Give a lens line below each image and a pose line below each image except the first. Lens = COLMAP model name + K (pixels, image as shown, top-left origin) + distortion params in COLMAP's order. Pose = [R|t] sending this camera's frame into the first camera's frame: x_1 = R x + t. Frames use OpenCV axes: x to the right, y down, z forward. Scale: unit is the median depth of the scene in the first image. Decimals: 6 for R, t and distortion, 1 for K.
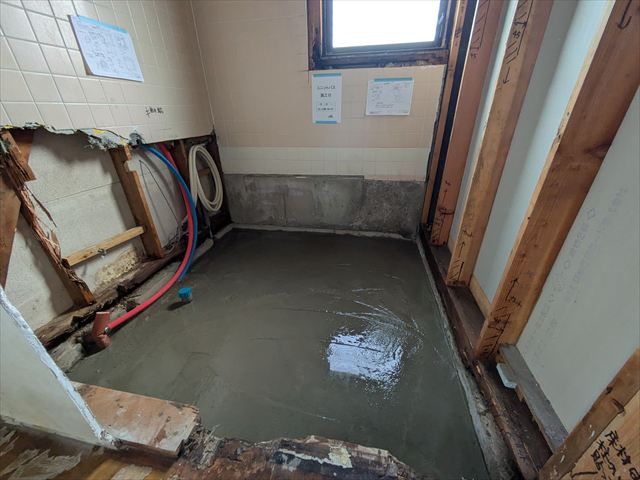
lens RADIAL K [[256.1, 0, 320.3], [0, 256.1, 240.8], [0, 0, 1]] dist [0.001614, 0.000464]
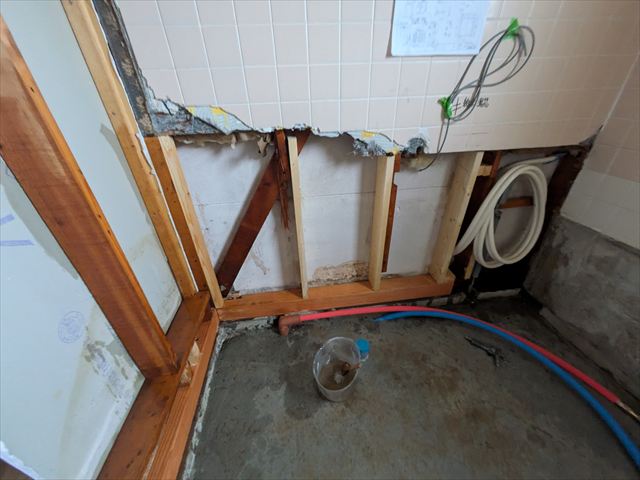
lens RADIAL K [[256.1, 0, 321.0], [0, 256.1, 241.1], [0, 0, 1]] dist [0.001614, 0.000464]
pose [[0.310943, 0.500345, -0.808065, -0.115544], [-0.404513, 0.839031, 0.363862, -0.359349], [0.860049, 0.213732, 0.463287, 0.555353]]
